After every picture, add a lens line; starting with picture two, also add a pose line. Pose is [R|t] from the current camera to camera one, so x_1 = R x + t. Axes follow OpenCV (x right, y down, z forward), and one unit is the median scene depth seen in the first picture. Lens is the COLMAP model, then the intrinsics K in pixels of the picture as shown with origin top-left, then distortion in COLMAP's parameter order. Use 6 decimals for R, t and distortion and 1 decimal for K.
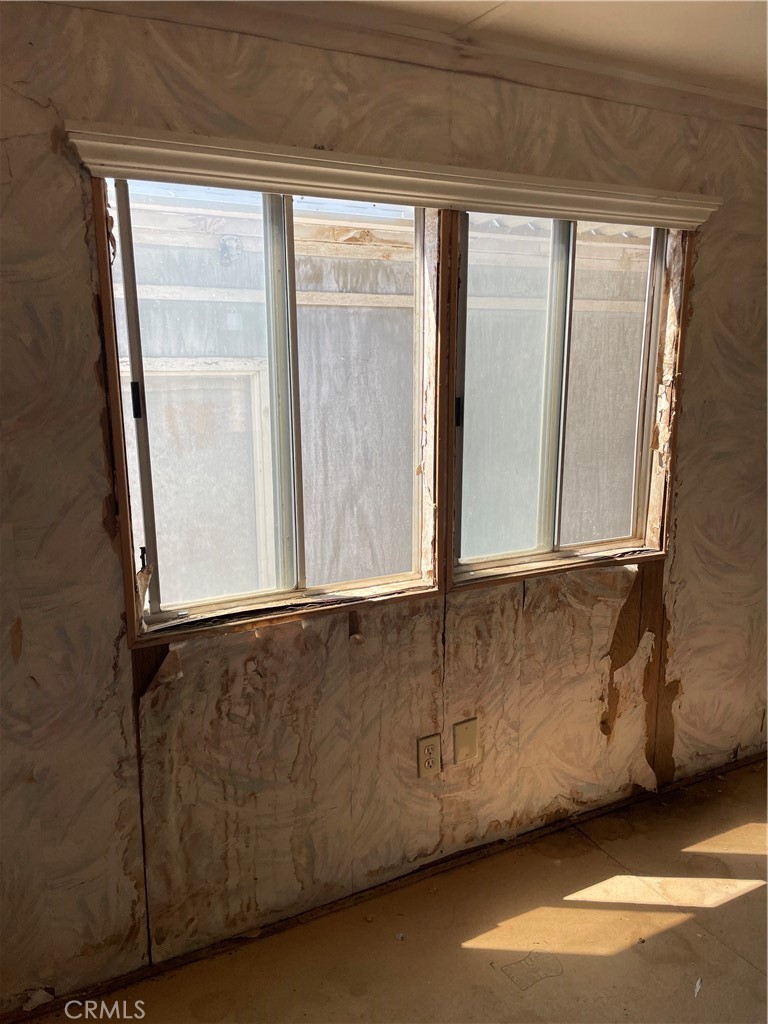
lens RADIAL K [[784.4, 0, 384.0], [0, 784.4, 512.0], [0, 0, 1]] dist [0.090174, -0.132187]
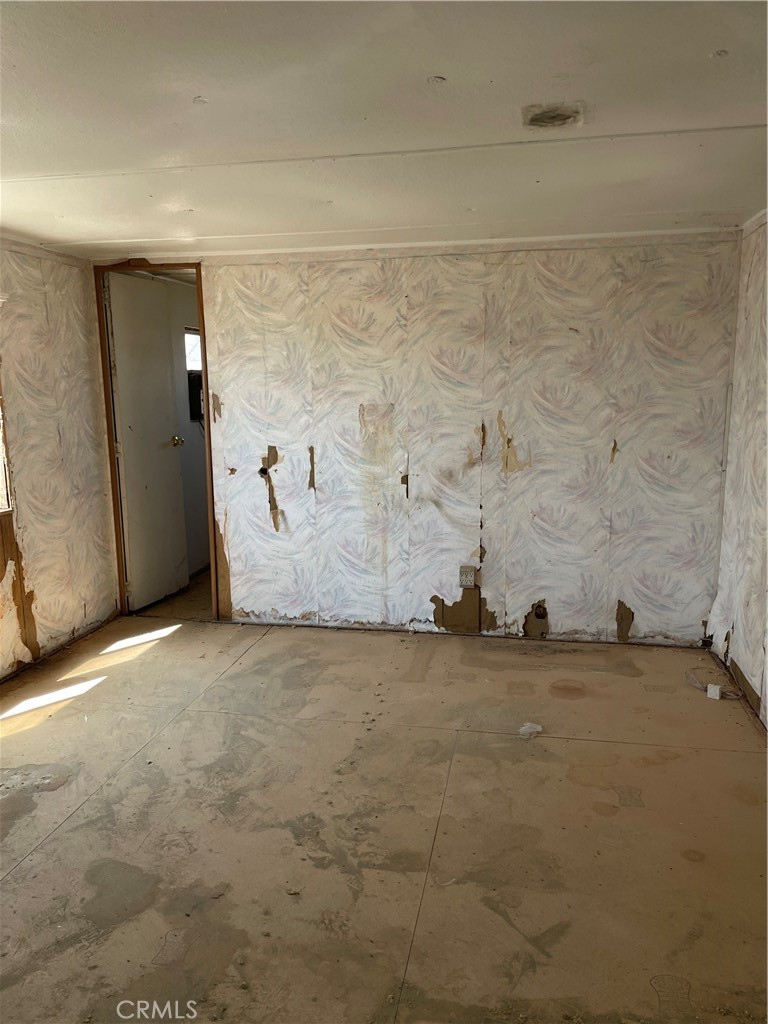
lens RADIAL K [[784.4, 0, 384.0], [0, 784.4, 512.0], [0, 0, 1]] dist [0.090174, -0.132187]
pose [[0.623733, -0.132895, 0.770257, -0.393750], [0.178441, 0.983628, 0.025211, 0.145108], [-0.760996, 0.121720, 0.637235, -0.562619]]
